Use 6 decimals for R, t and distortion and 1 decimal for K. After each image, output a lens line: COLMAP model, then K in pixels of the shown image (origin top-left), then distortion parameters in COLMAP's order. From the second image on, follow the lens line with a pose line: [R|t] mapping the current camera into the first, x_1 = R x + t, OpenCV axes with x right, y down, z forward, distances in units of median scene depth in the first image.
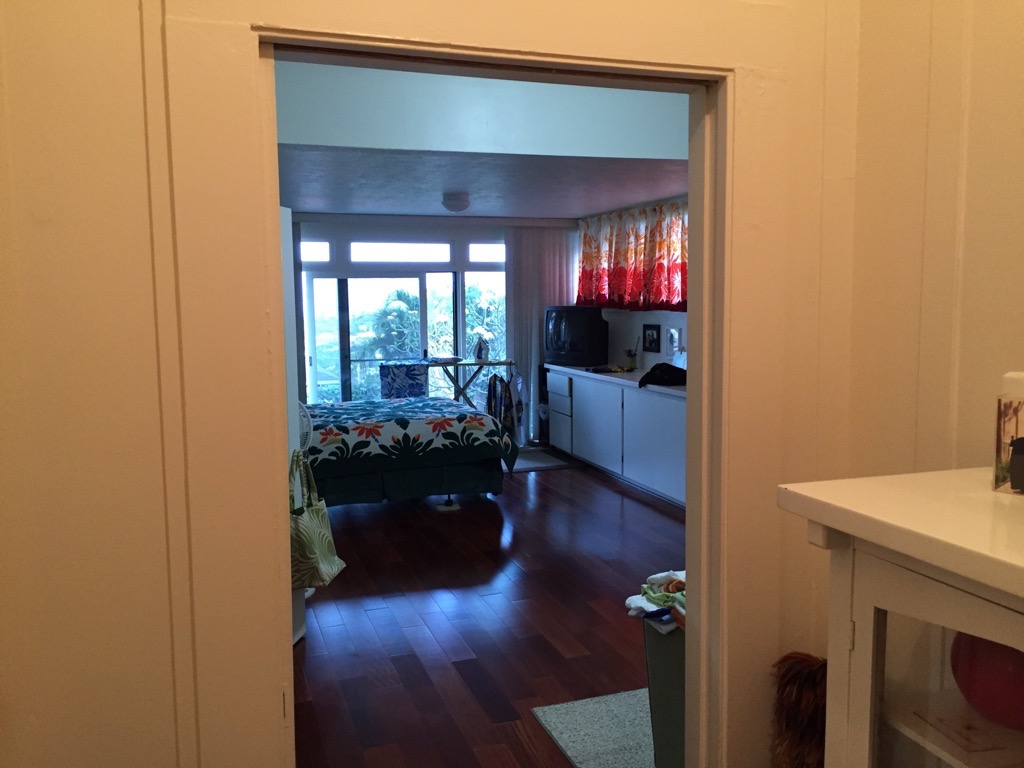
lens RADIAL K [[879.1, 0, 512.6], [0, 879.1, 381.1], [0, 0, 1]] dist [0.078347, -0.109984]
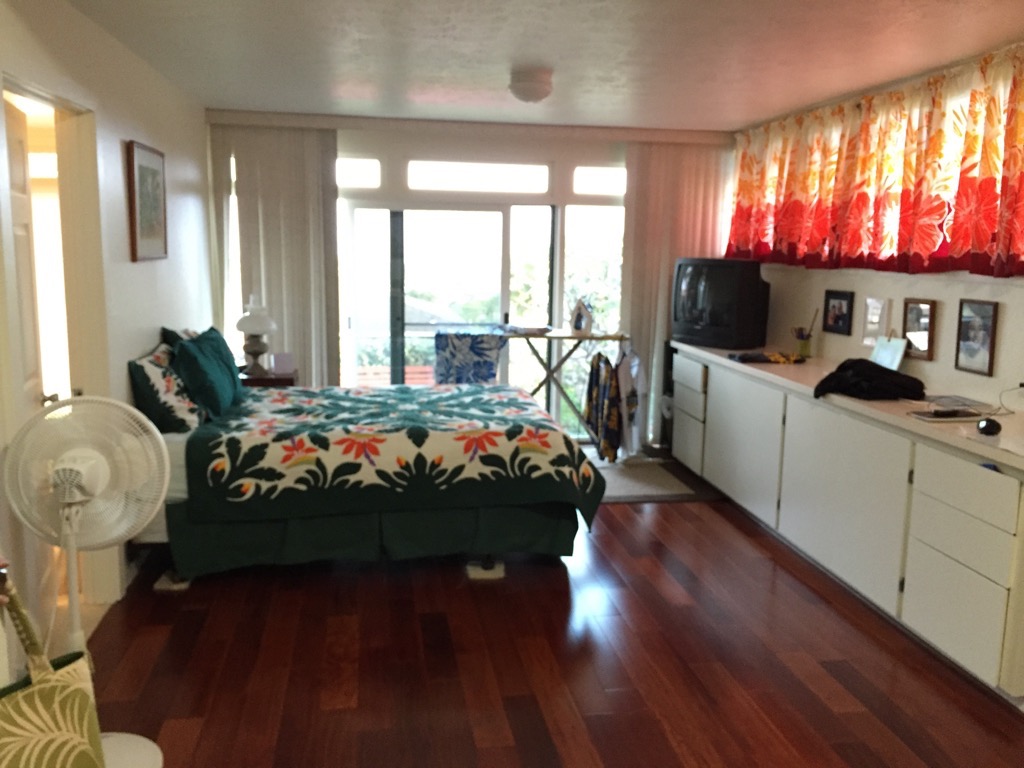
lens RADIAL K [[879.1, 0, 512.6], [0, 879.1, 381.1], [0, 0, 1]] dist [0.078347, -0.109984]
pose [[0.983441, 0.055589, -0.172492, 0.038814], [-0.046237, 0.997258, 0.057773, -0.025005], [0.175231, -0.048840, 0.983315, 0.321340]]
